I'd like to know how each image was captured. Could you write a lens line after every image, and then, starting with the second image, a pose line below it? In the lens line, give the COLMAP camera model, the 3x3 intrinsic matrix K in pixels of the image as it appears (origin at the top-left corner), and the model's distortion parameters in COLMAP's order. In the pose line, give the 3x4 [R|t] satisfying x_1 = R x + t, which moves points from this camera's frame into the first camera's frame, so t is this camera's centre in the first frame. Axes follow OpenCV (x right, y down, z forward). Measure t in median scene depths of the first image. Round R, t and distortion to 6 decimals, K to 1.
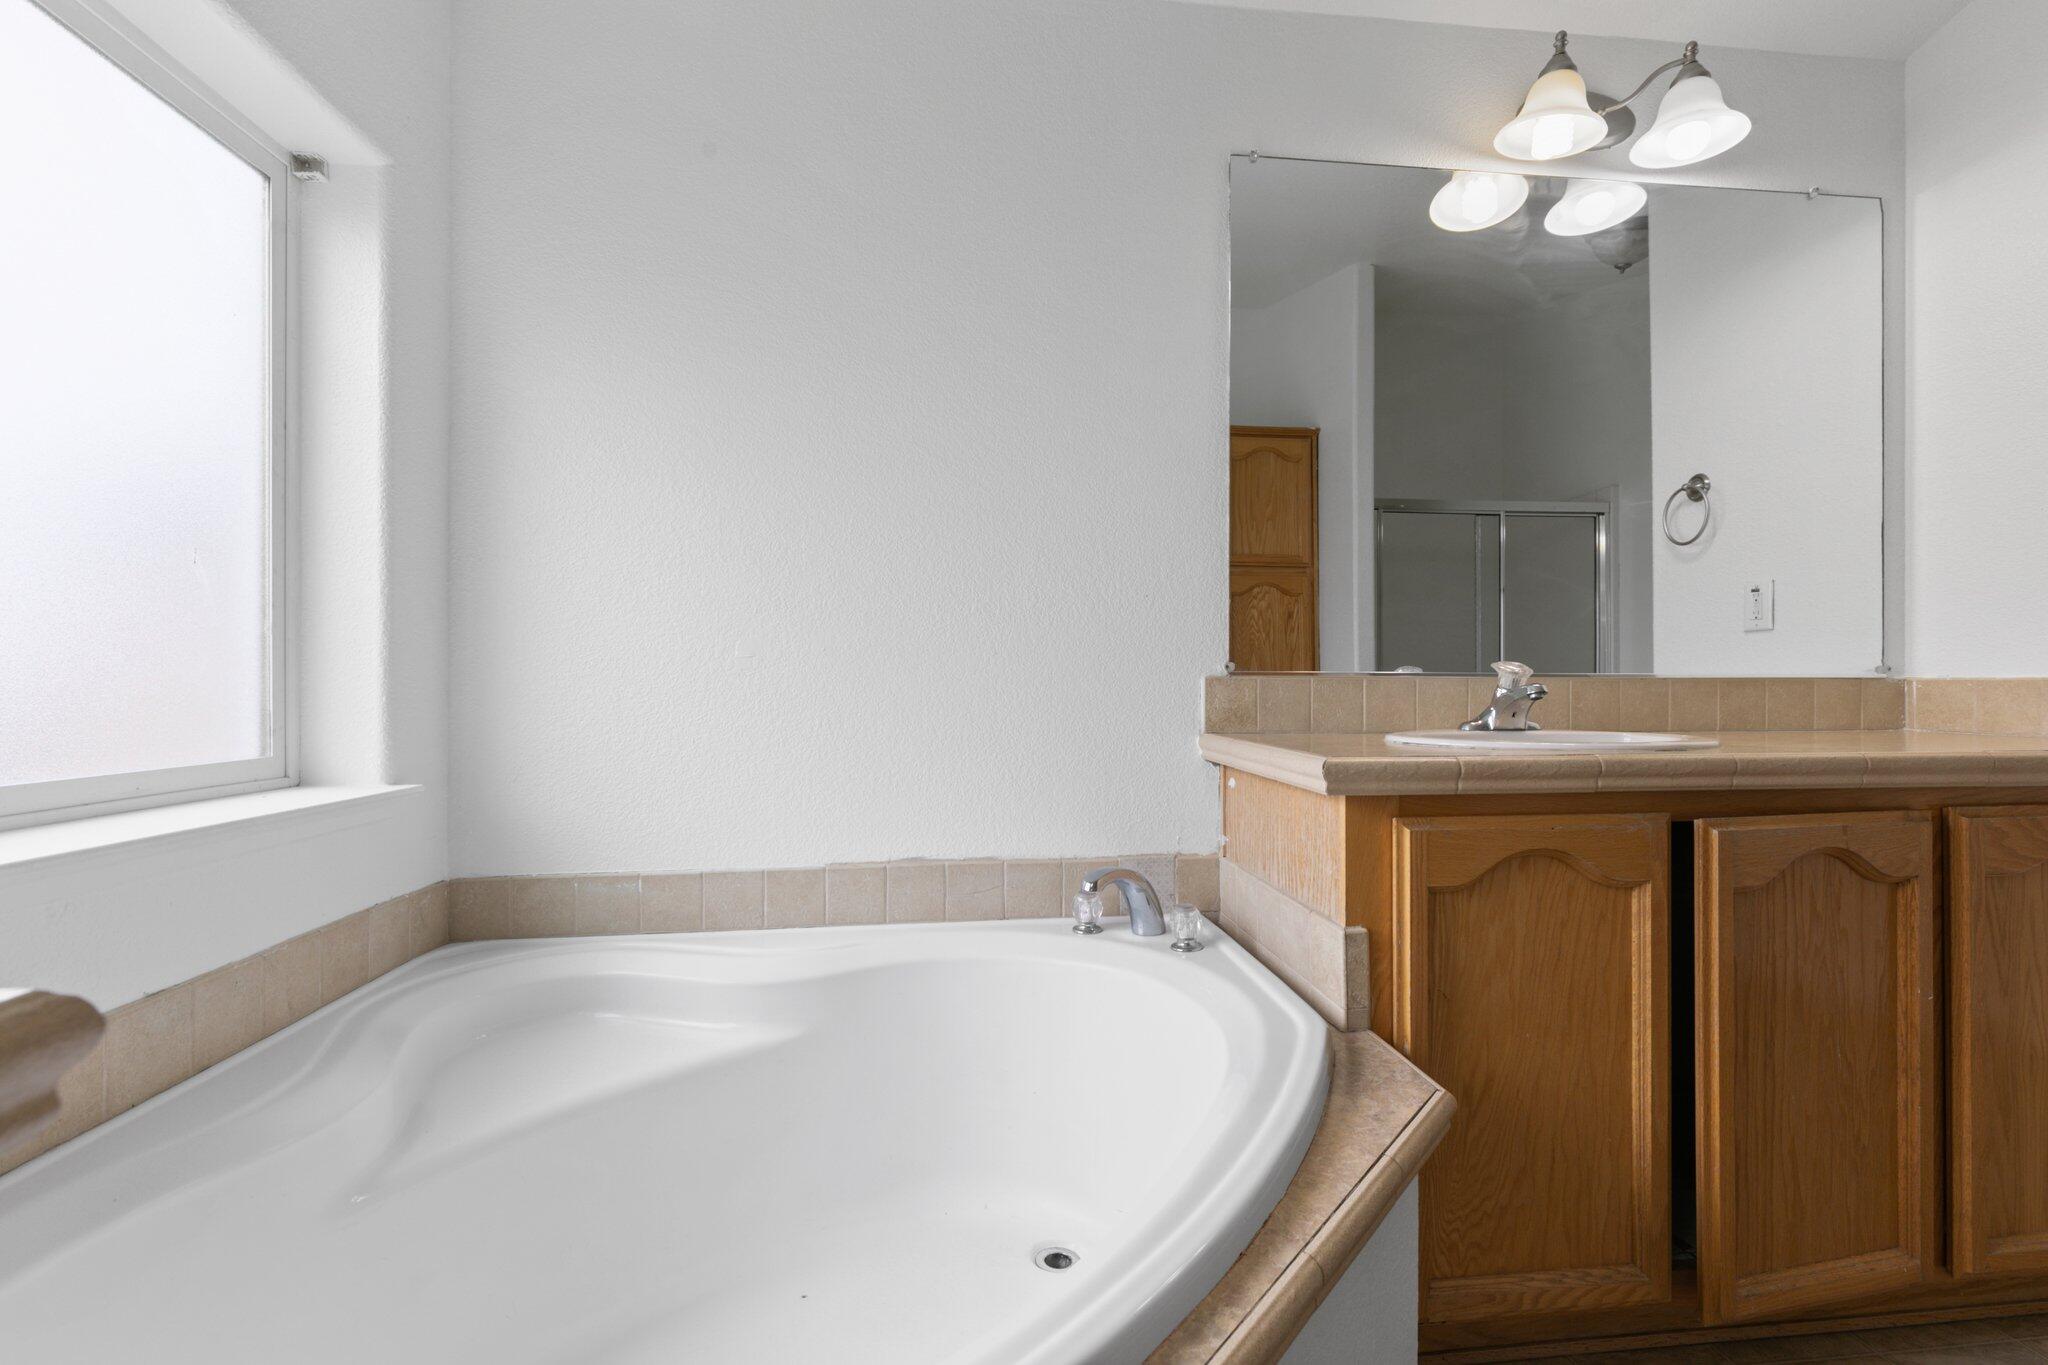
lens RADIAL K [[900.6, 0, 1024.0], [0, 900.6, 682.5], [0, 0, 1]] dist [0.000566, -0.000357]
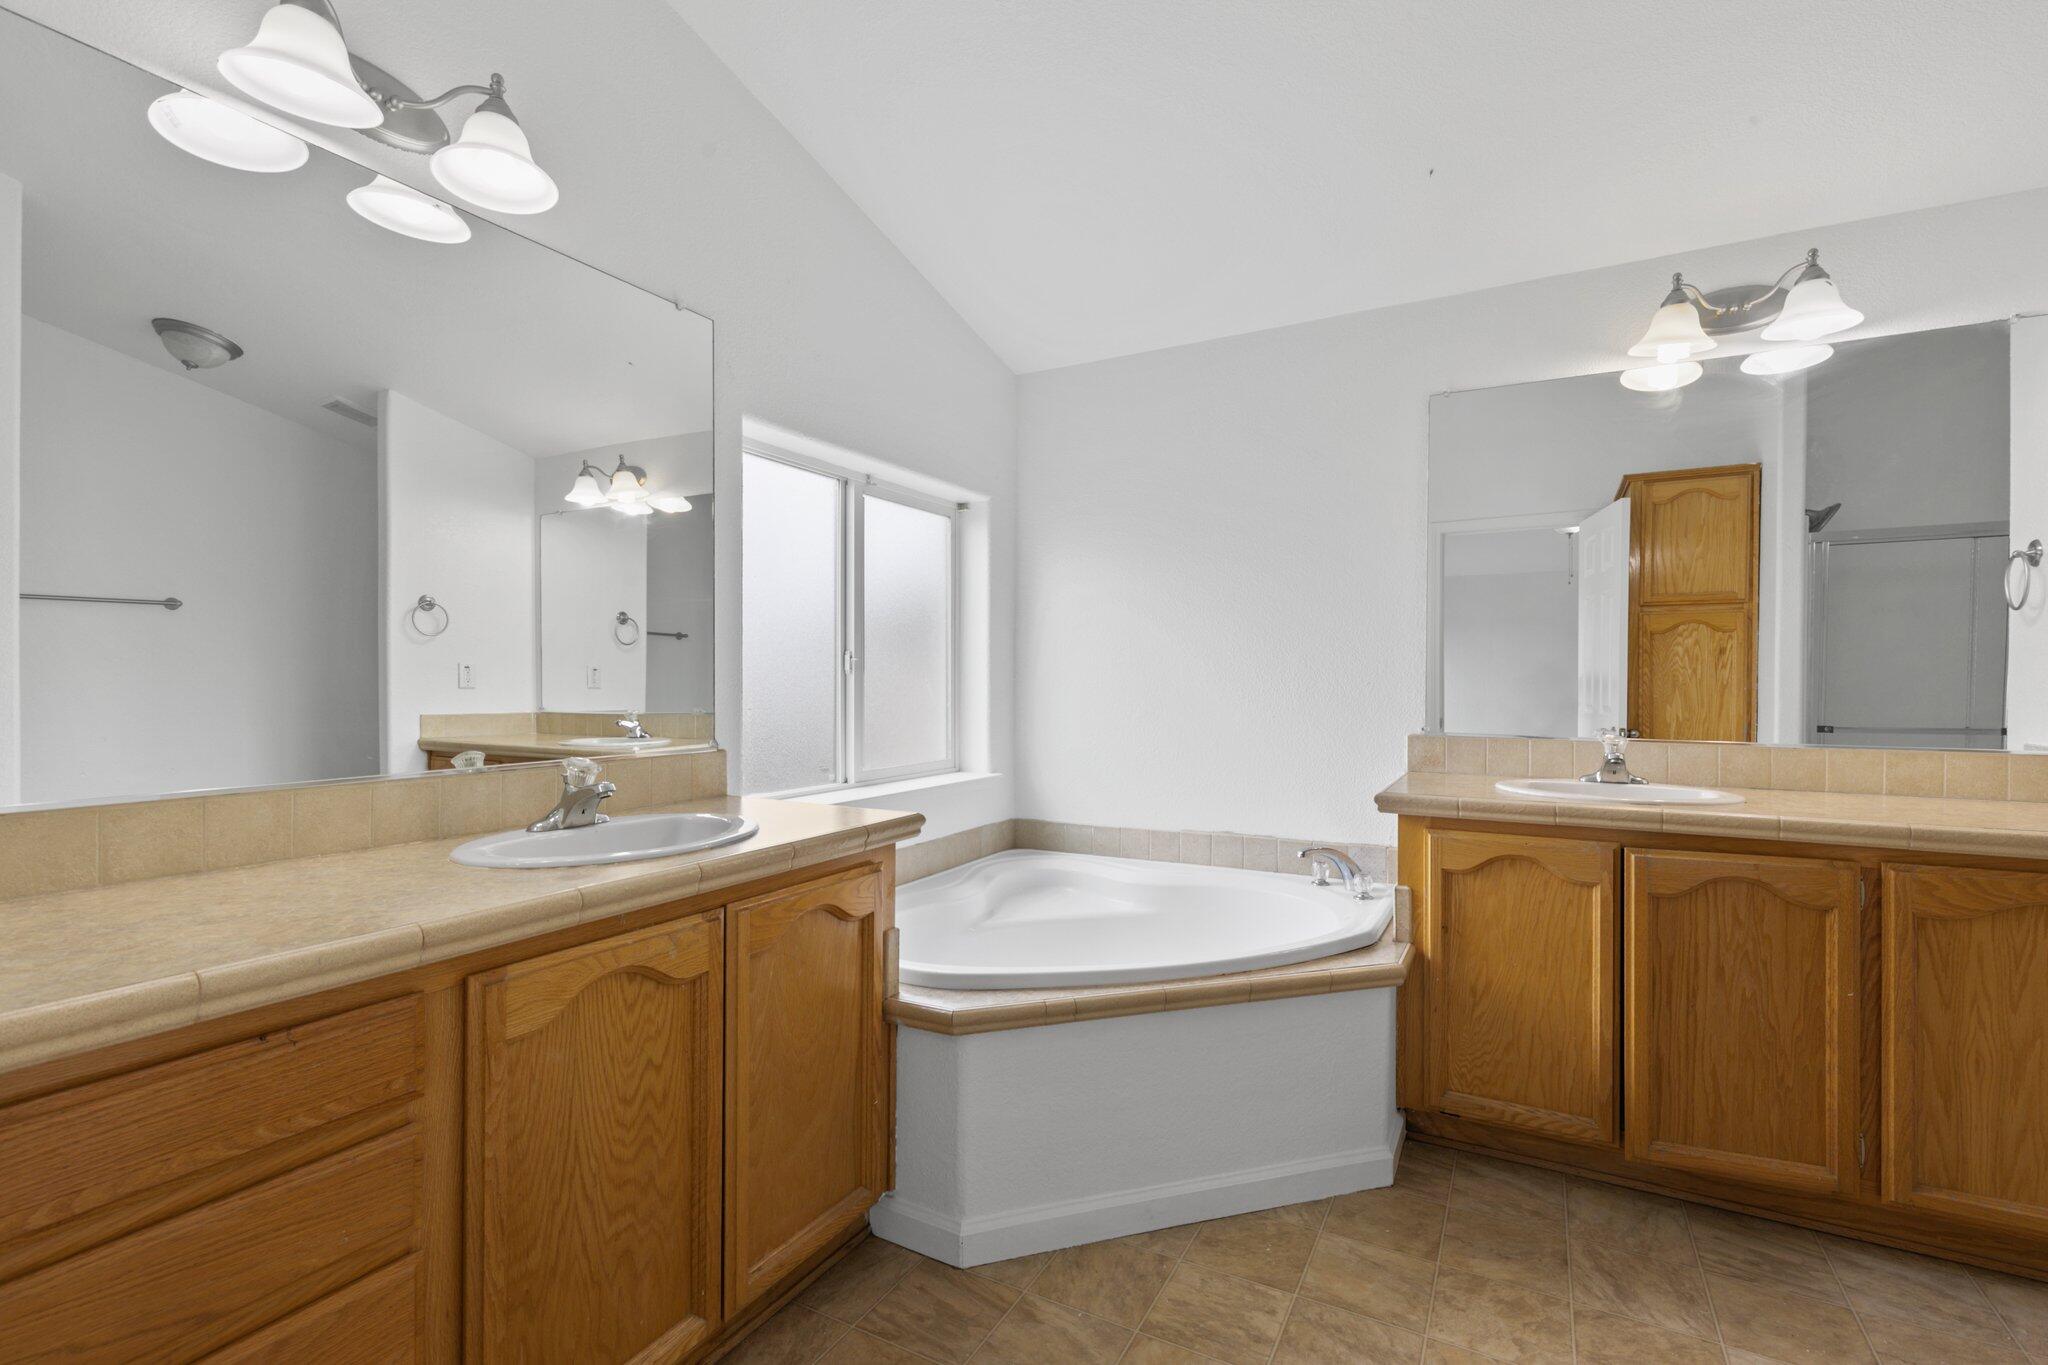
lens RADIAL K [[914.2, 0, 1038.5], [0, 914.2, 683.4], [0, 0, 1]] dist [0.003223, -0.000191]
pose [[0.819726, 0.006431, -0.572720, 0.779248], [0.000040, 0.999936, 0.011285, -0.152473], [0.572757, -0.009274, 0.819673, -0.893570]]
